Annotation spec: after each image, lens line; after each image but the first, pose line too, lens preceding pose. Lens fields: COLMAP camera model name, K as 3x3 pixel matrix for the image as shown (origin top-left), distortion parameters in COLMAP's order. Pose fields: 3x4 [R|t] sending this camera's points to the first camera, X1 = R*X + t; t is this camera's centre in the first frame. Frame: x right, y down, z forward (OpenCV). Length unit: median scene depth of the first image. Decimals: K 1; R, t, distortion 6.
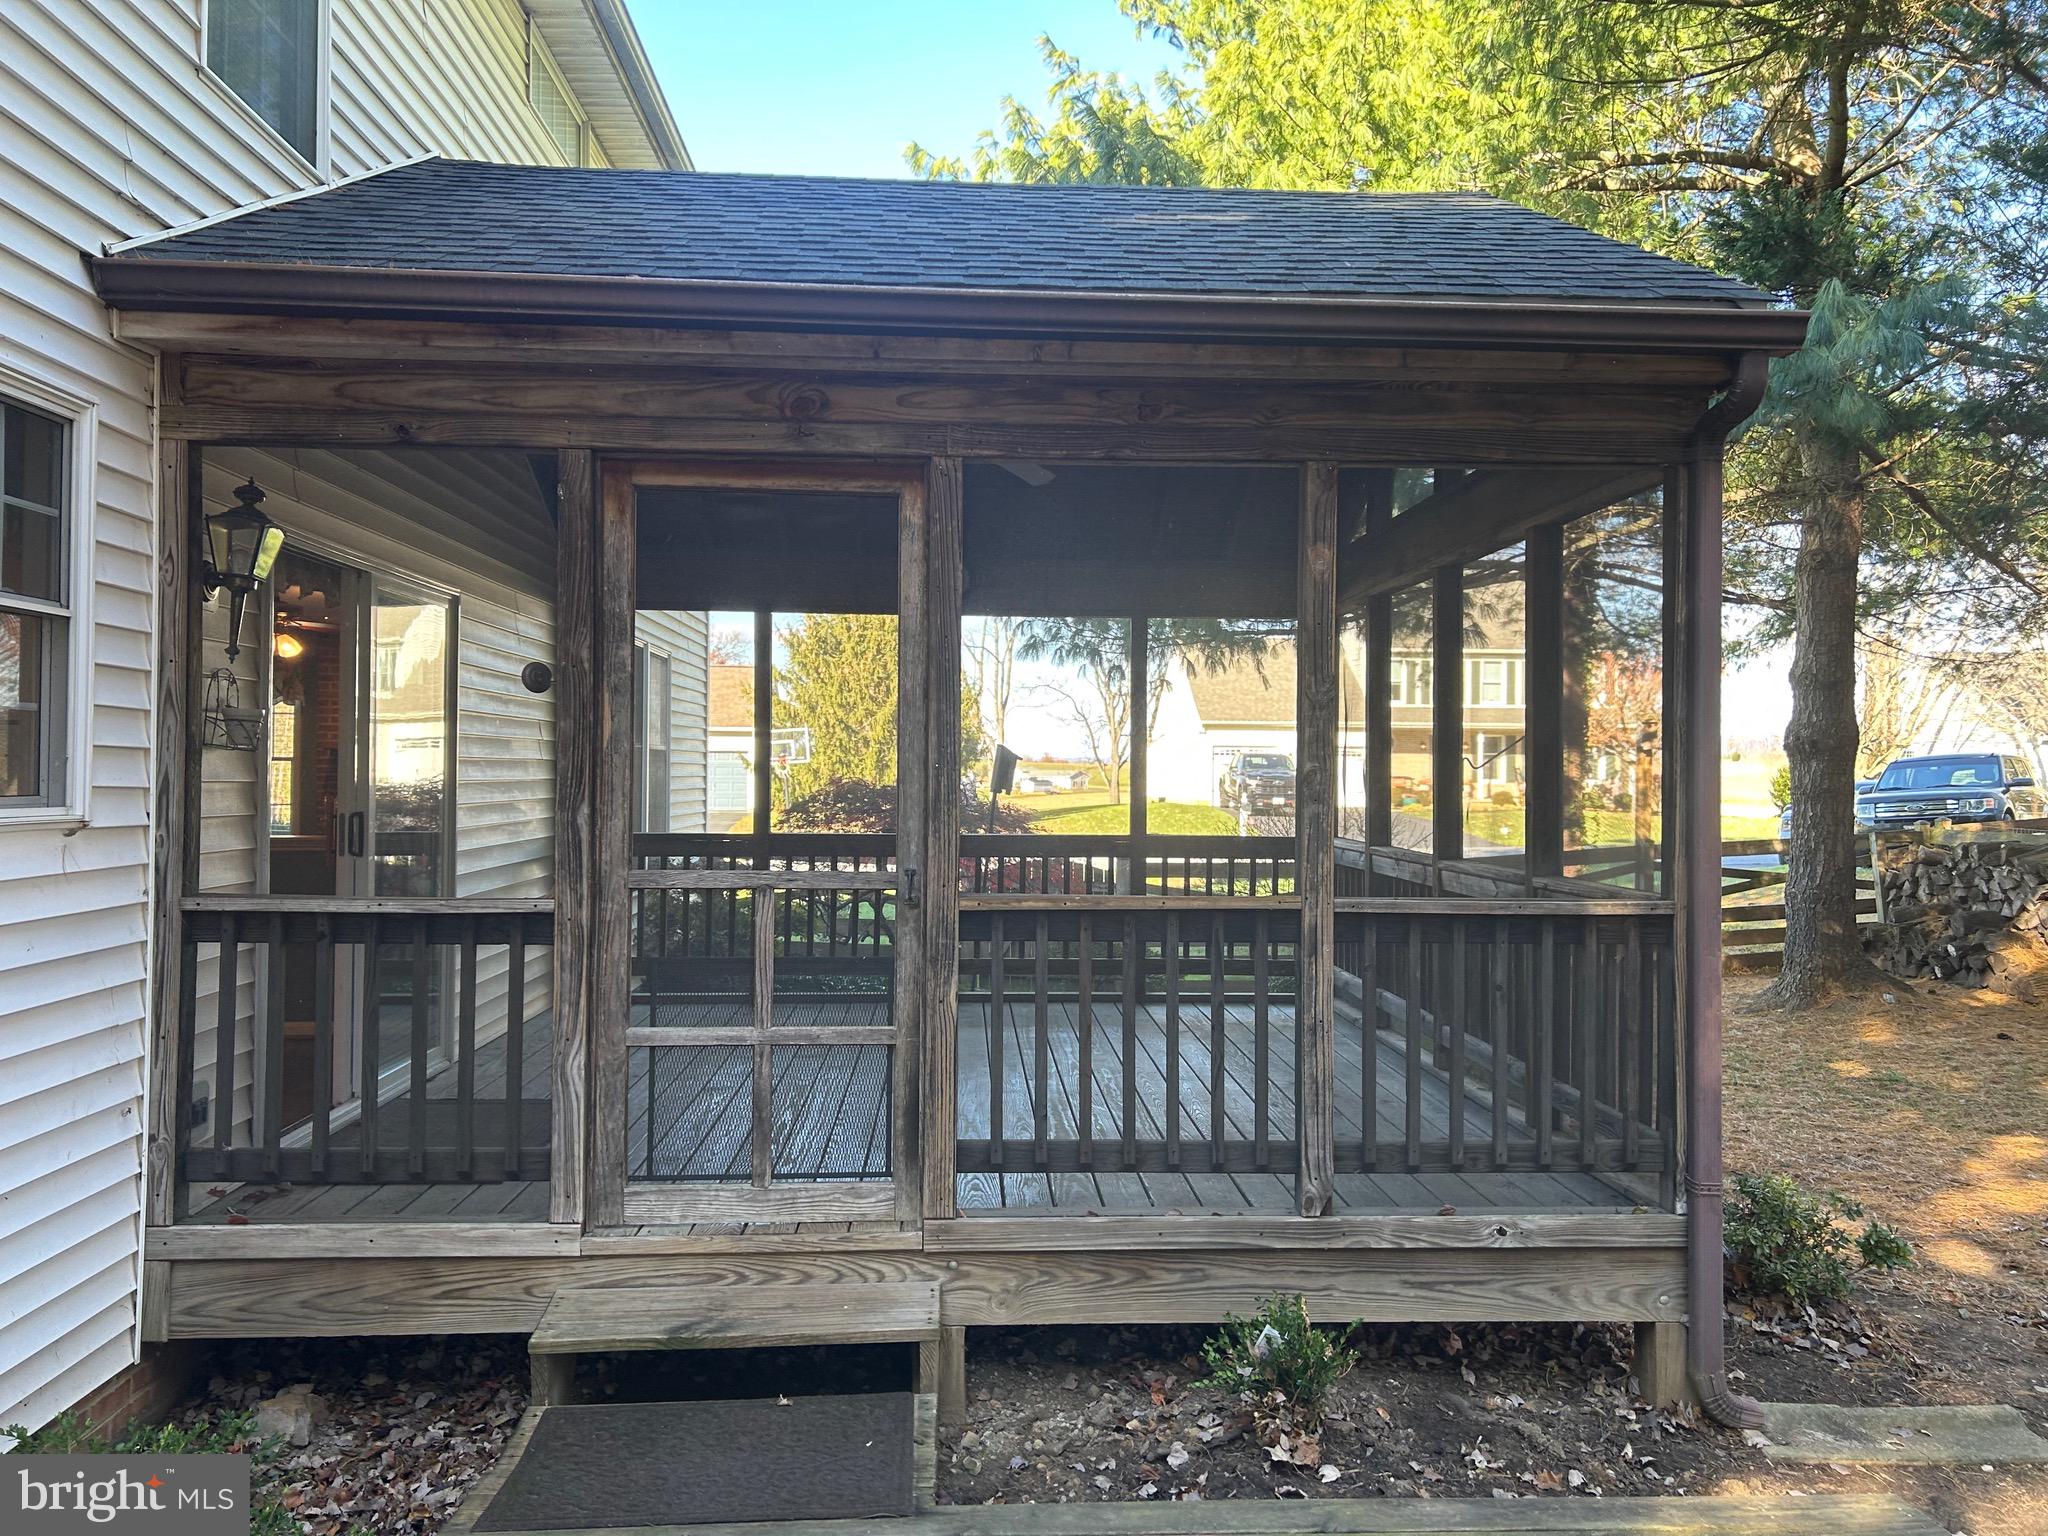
lens RADIAL K [[1539.4, 0, 1023.2], [0, 1539.4, 762.5], [0, 0, 1]] dist [0.060901, -0.066947]
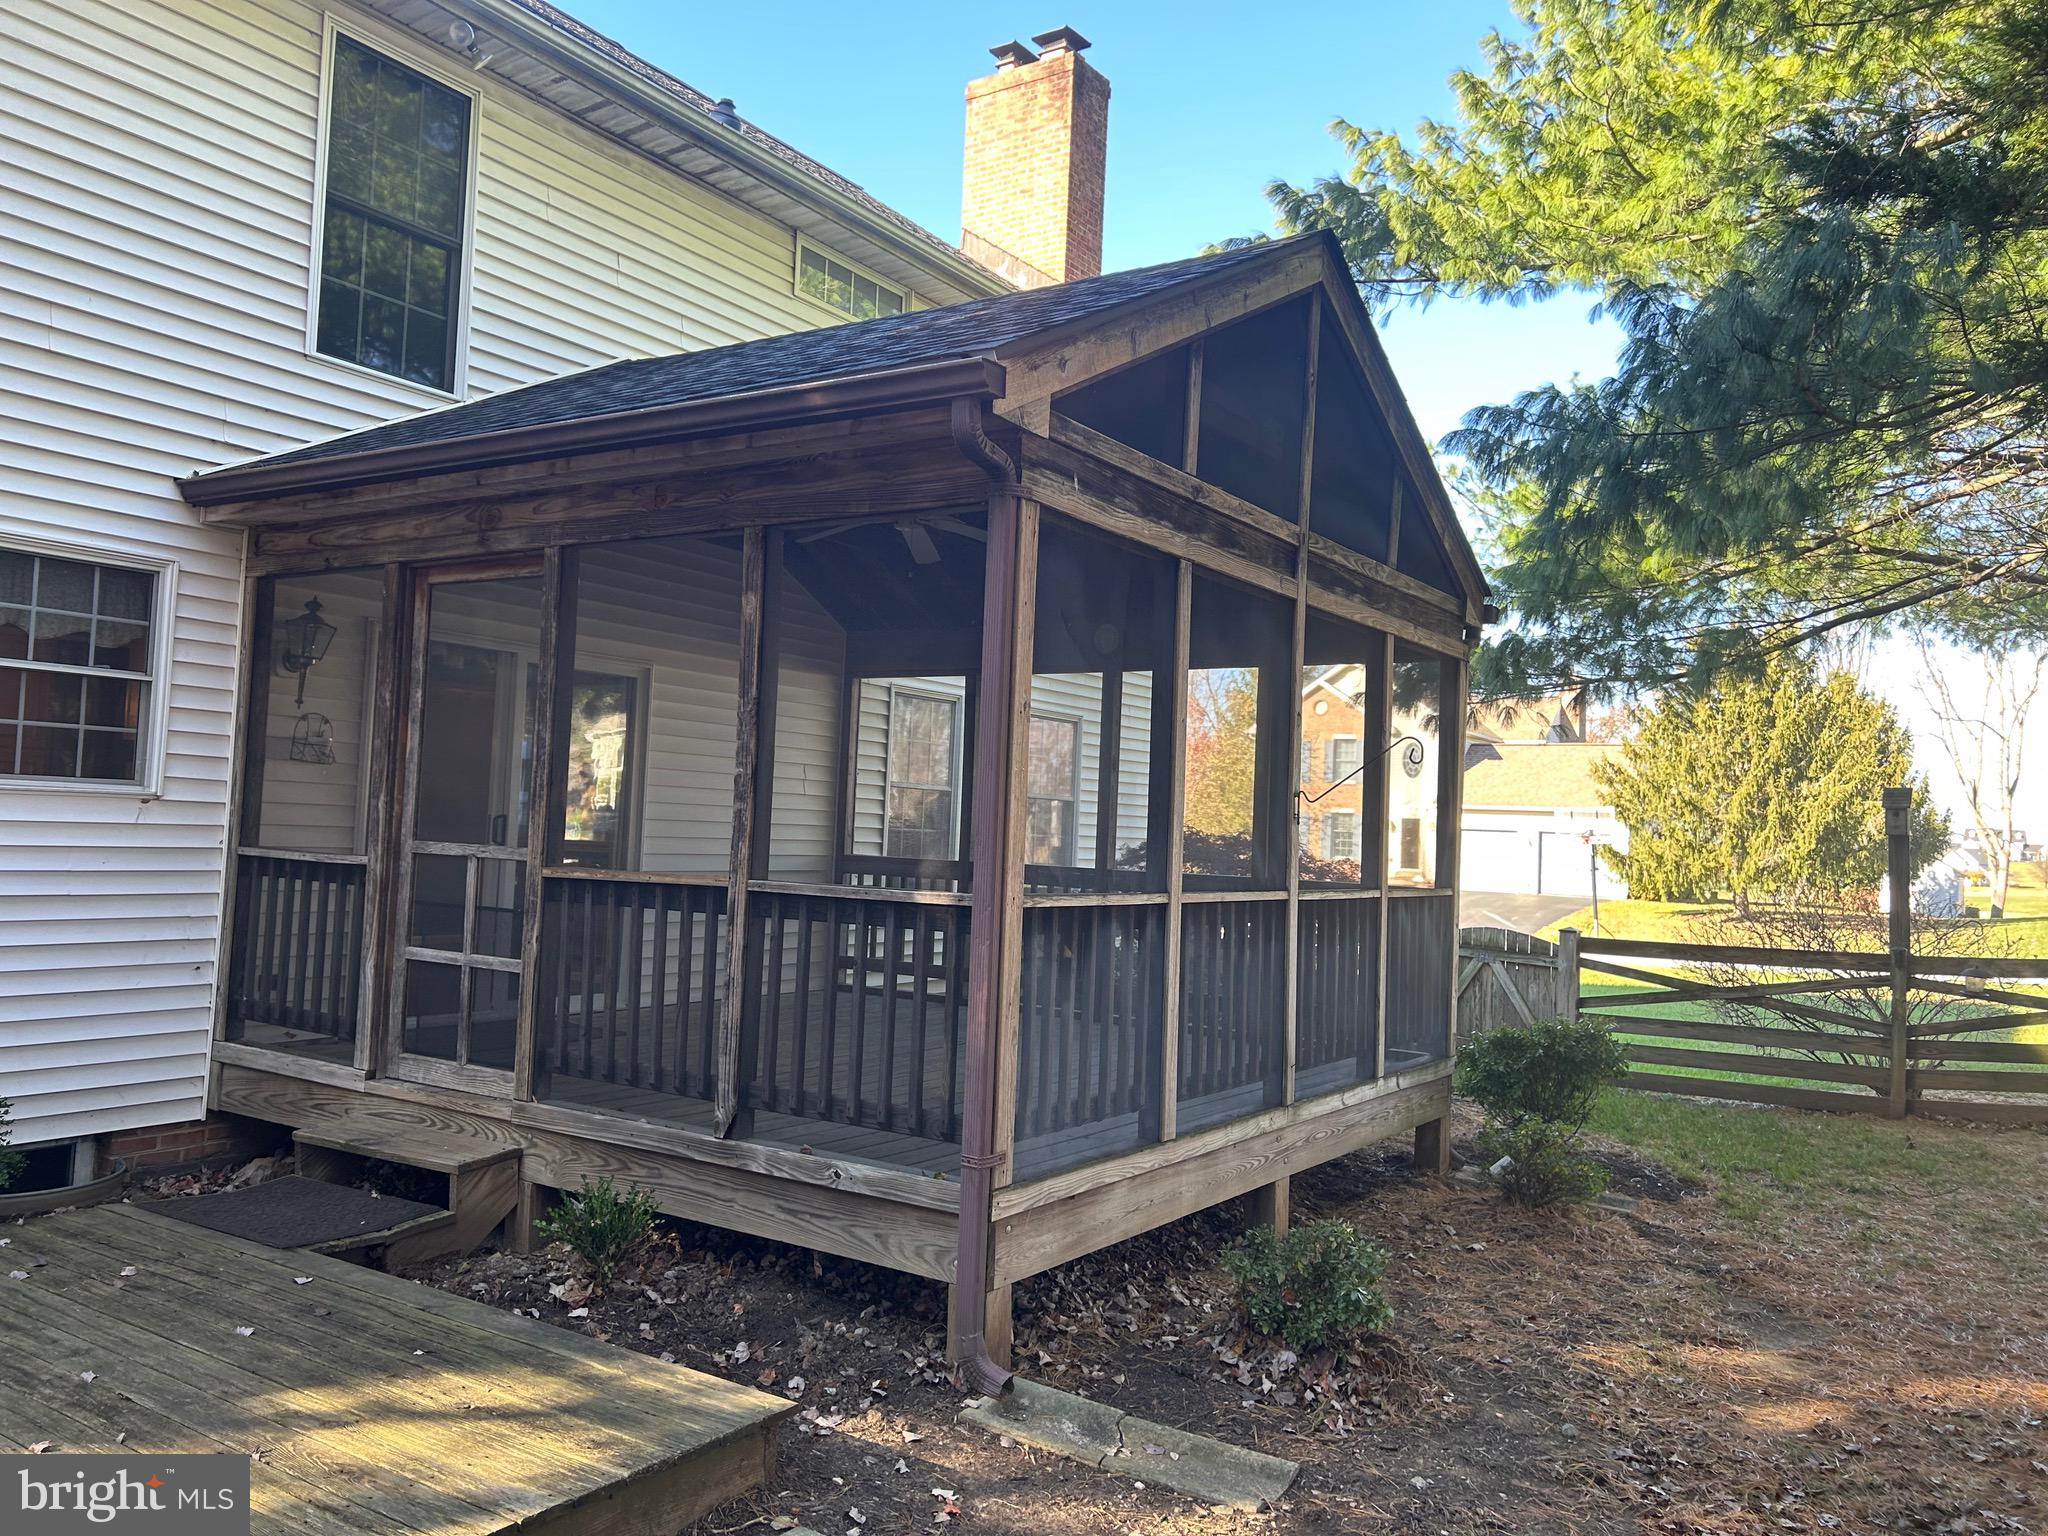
lens RADIAL K [[1539.4, 0, 1022.1], [0, 1539.4, 775.0], [0, 0, 1]] dist [0.060901, -0.066947]
pose [[0.803439, 0.003342, -0.595378, 1.106376], [-0.031854, 0.998793, -0.037379, 0.043679], [0.594534, 0.048996, 0.802576, 0.145250]]
